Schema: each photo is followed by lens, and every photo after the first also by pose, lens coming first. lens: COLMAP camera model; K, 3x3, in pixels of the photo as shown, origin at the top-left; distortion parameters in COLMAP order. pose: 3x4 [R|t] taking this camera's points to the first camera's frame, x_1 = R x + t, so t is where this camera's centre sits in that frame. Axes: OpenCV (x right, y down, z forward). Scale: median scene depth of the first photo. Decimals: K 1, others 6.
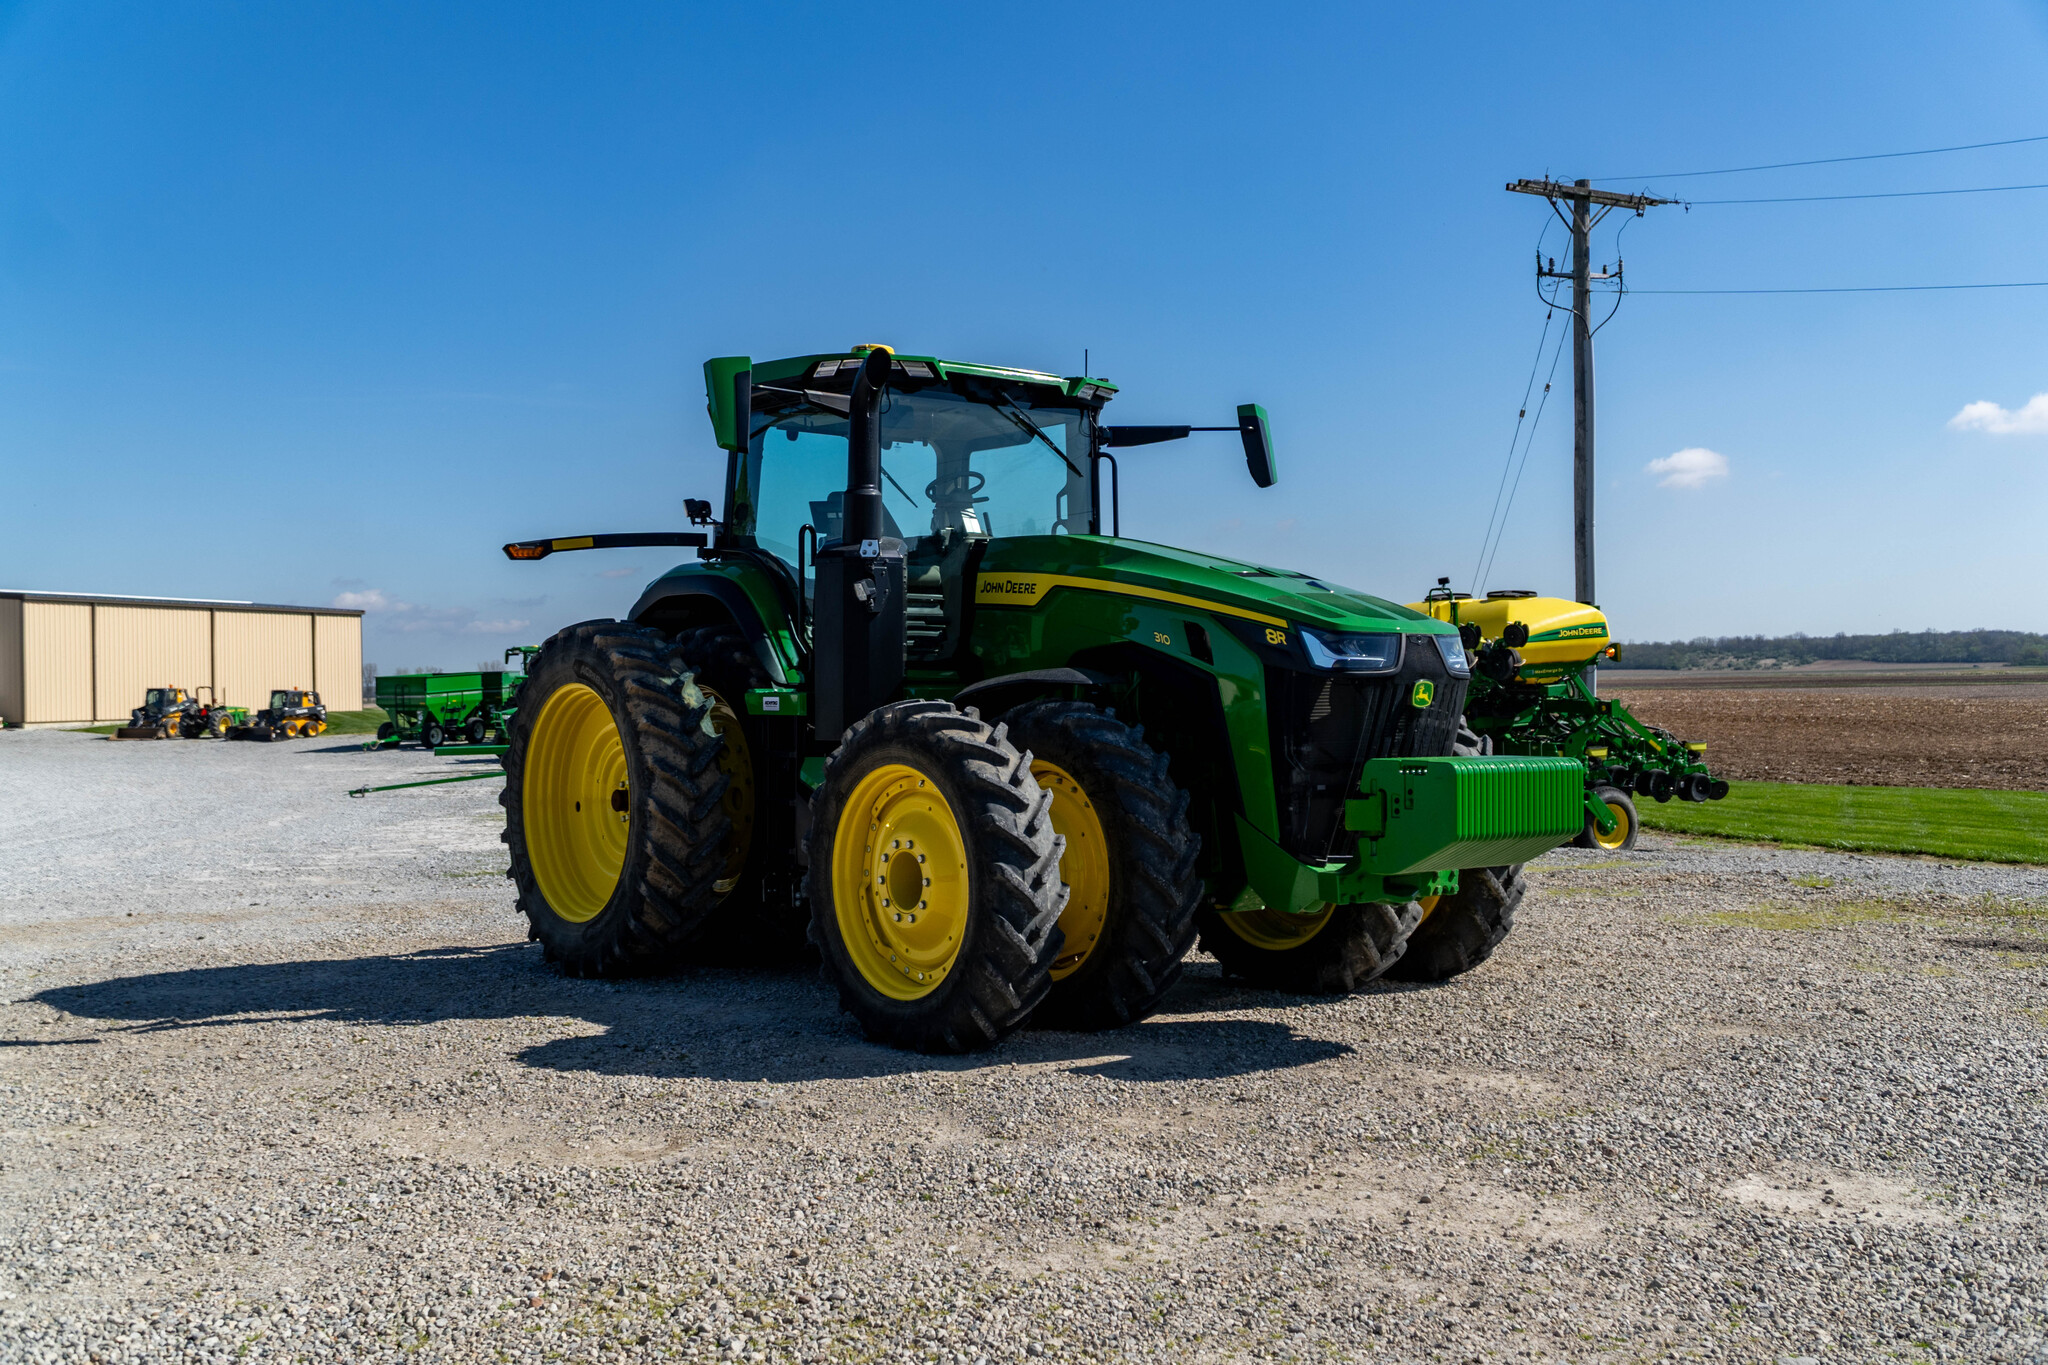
lens RADIAL K [[1966.7, 0, 1024.0], [0, 1966.7, 682.5], [0, 0, 1]] dist [0.058128, -0.004918]
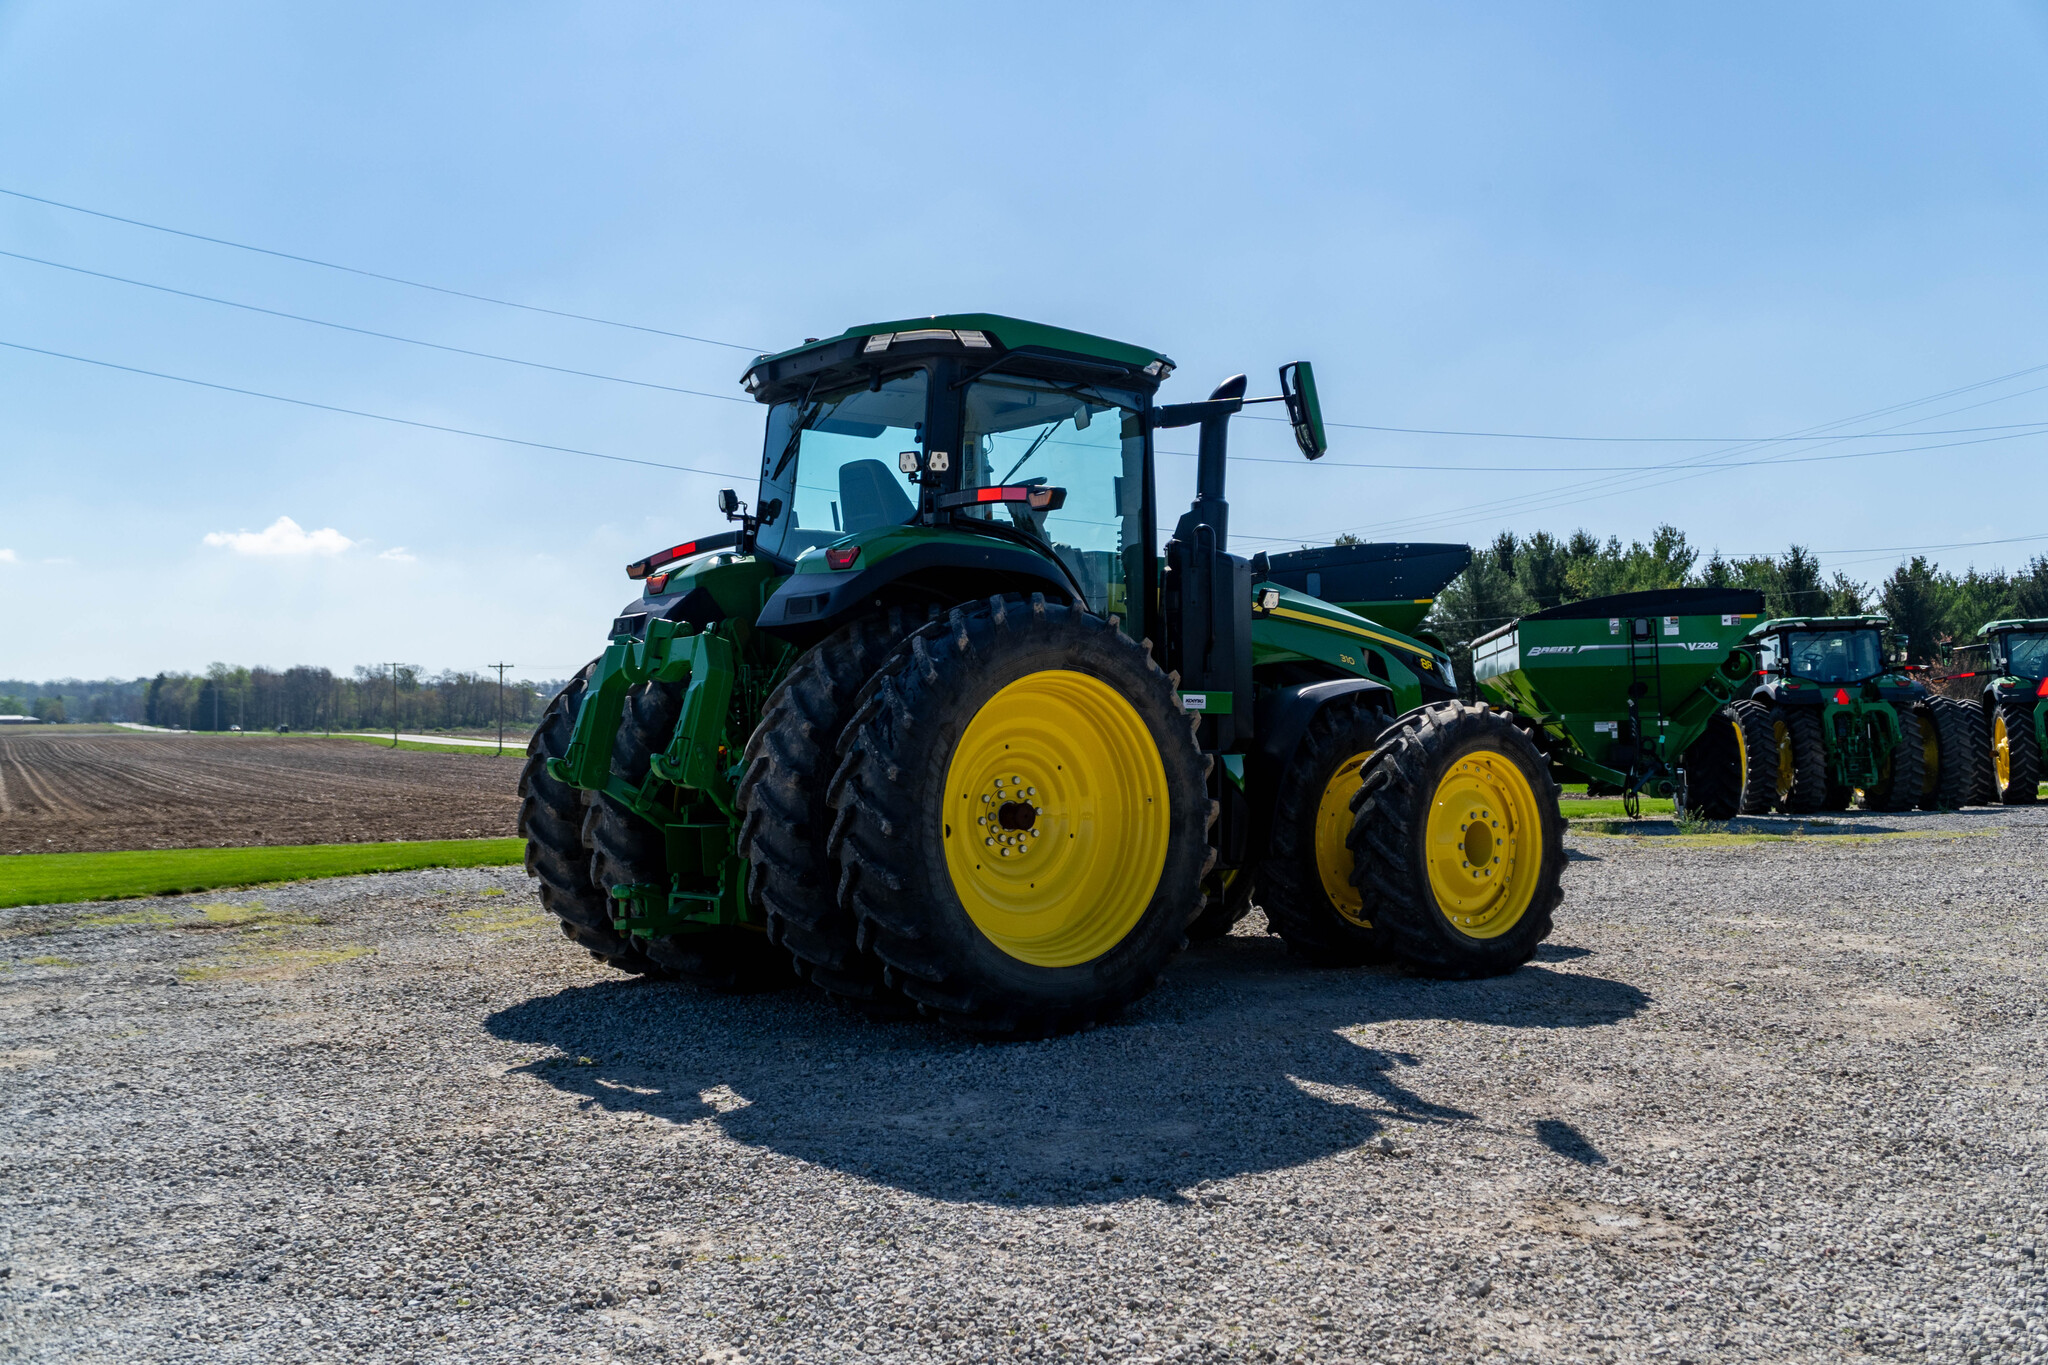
lens RADIAL K [[1966.7, 0, 1024.0], [0, 1966.7, 682.5], [0, 0, 1]] dist [0.058128, -0.004918]
pose [[-0.024895, 0.037835, 0.998974, -0.976611], [-0.000356, 0.999283, -0.037855, 0.034049], [-0.999690, -0.001298, -0.024864, 0.980583]]
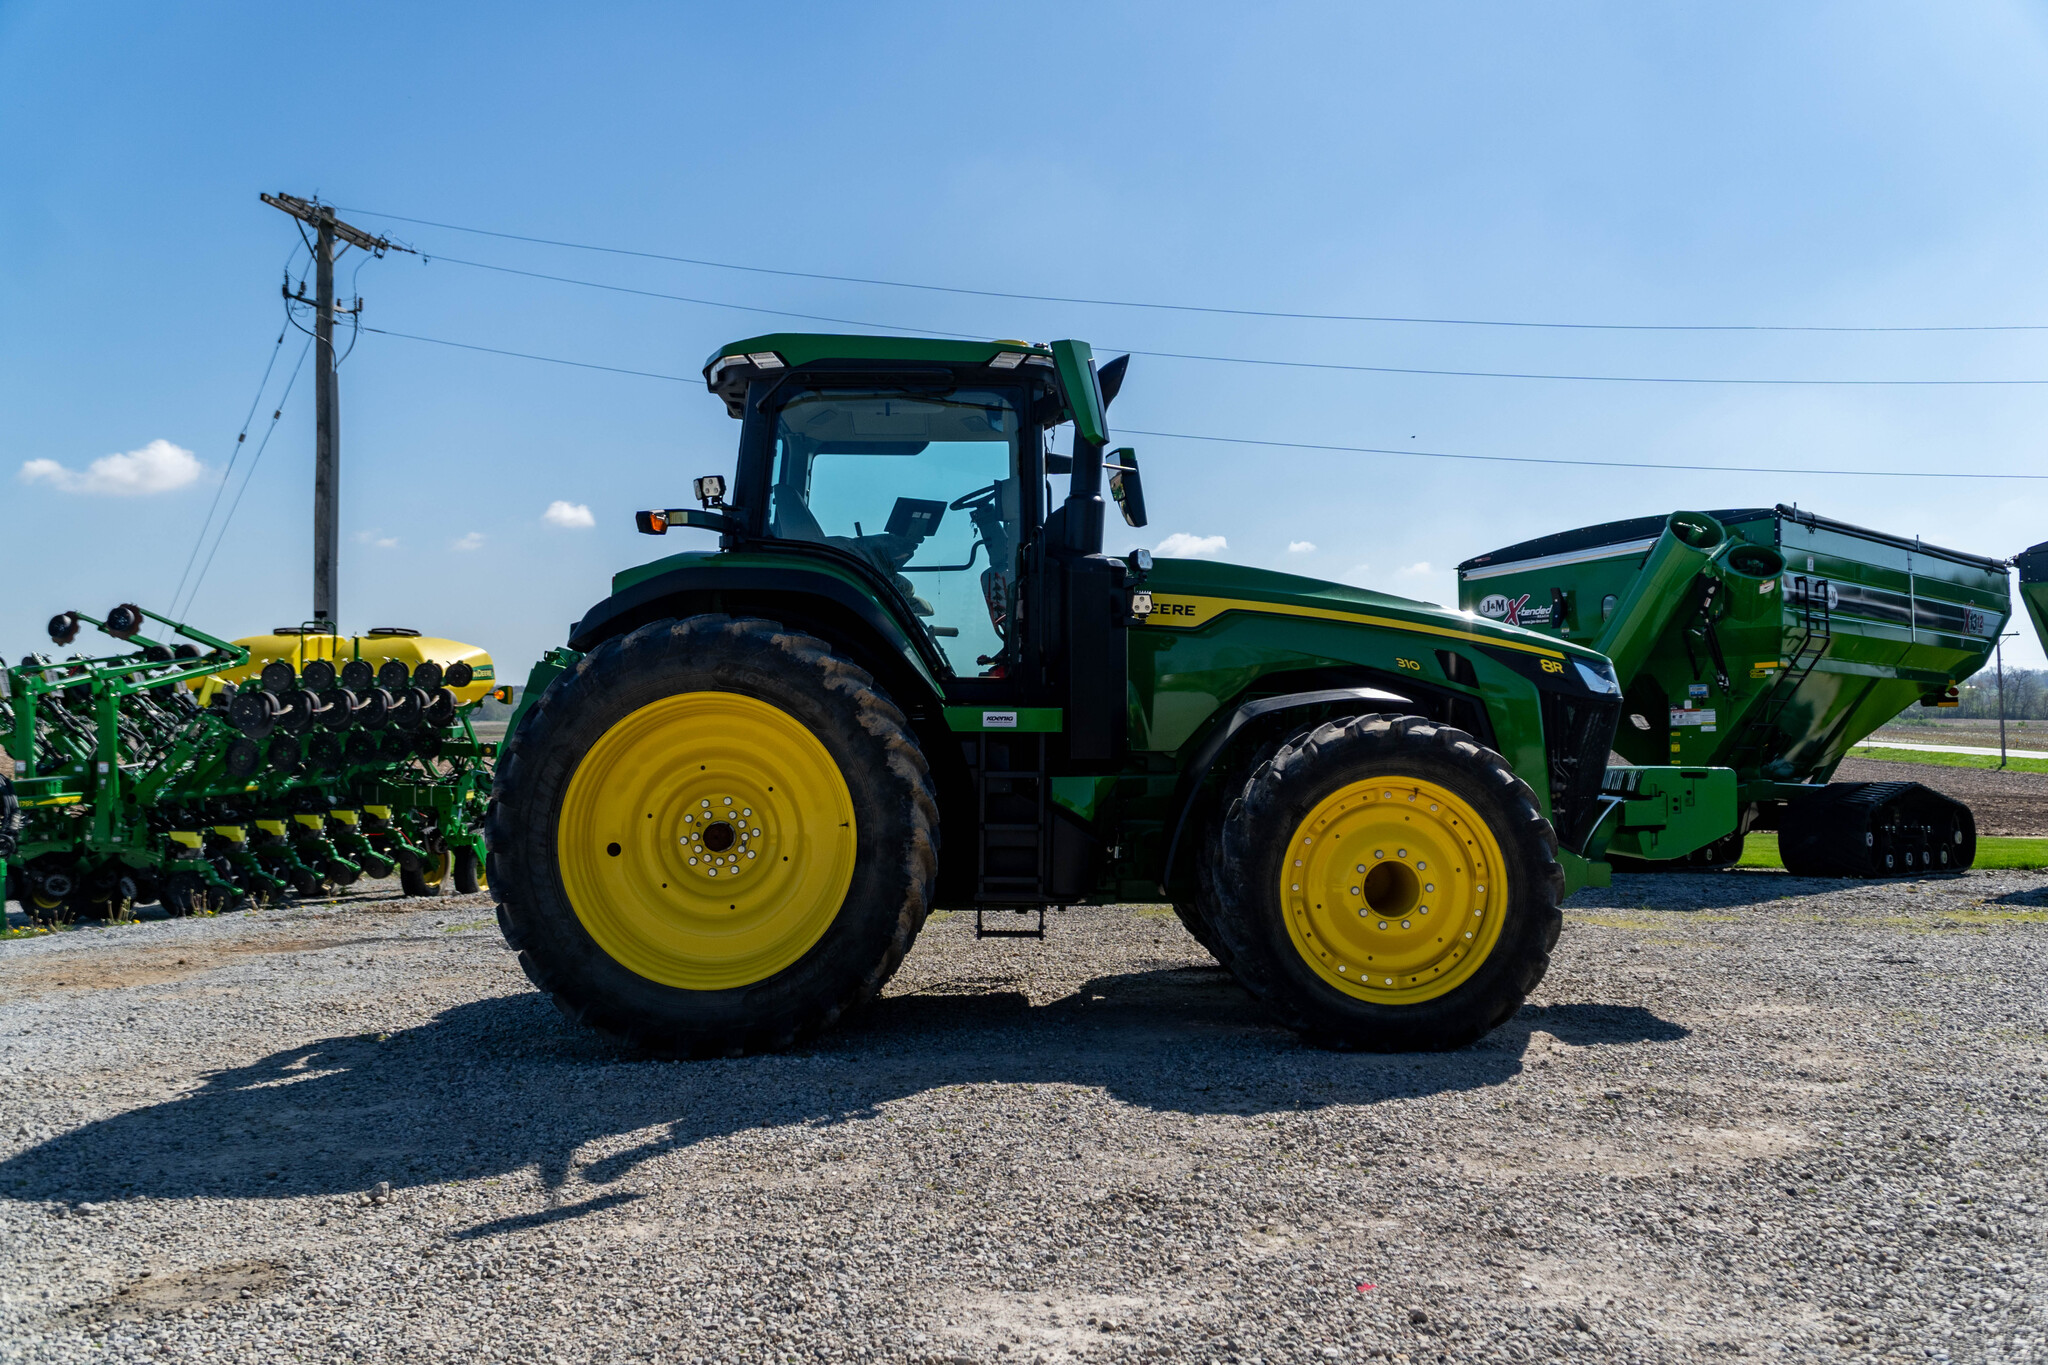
lens RADIAL K [[1966.7, 0, 1024.0], [0, 1966.7, 682.5], [0, 0, 1]] dist [0.058128, -0.004918]
pose [[0.601718, 0.031181, 0.798100, -0.748662], [-0.007841, 0.999420, -0.033134, 0.021069], [-0.798670, 0.013680, 0.601614, 0.393405]]
